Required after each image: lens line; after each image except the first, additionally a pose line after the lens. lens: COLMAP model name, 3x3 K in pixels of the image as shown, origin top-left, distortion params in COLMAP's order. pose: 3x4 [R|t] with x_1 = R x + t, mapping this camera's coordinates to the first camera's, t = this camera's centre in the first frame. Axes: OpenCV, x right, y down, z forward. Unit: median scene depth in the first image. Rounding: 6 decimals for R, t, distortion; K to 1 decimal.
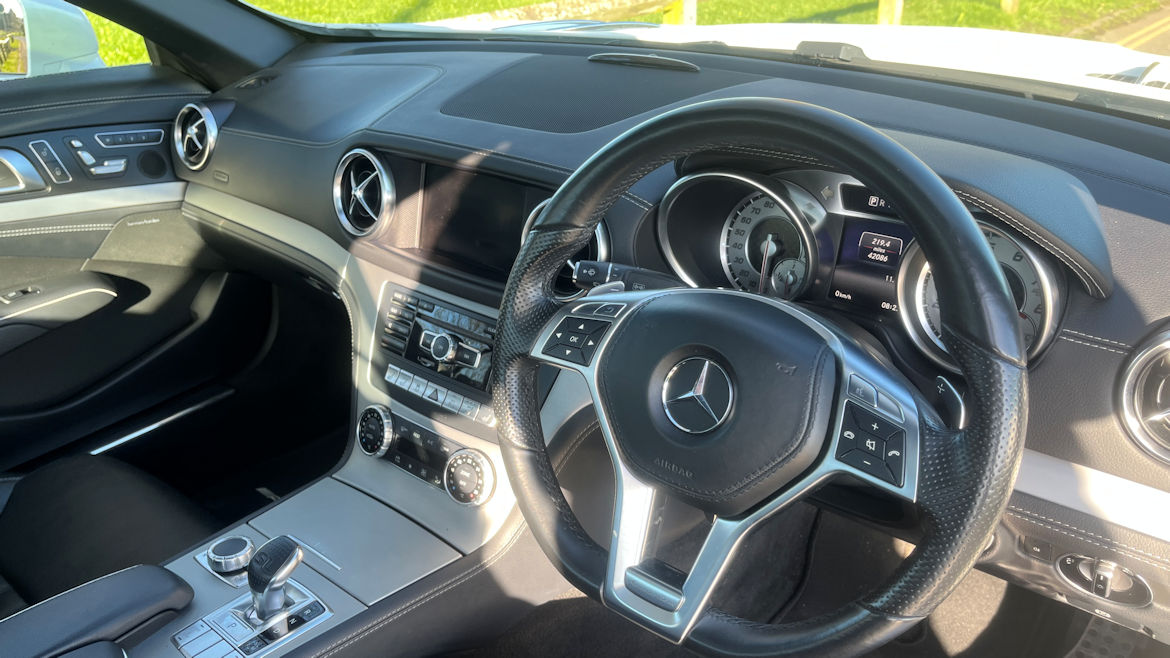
lens RADIAL K [[885.4, 0, 569.9], [0, 885.4, 376.7], [0, 0, 1]] dist [0.006857, -0.000782]
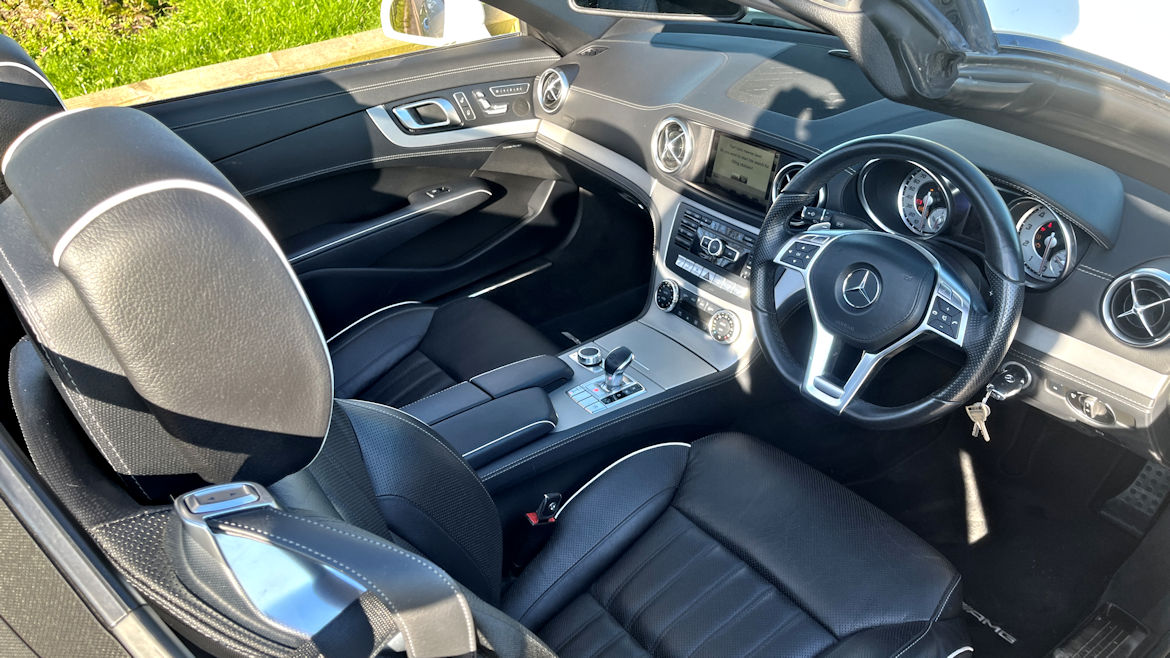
lens RADIAL K [[885.4, 0, 569.9], [0, 885.4, 376.7], [0, 0, 1]] dist [0.006857, -0.000782]
pose [[0.969997, 0.102702, -0.220359, -0.018432], [-0.072521, 0.987358, 0.140946, -0.008336], [0.232049, -0.120737, 0.965182, -0.704721]]
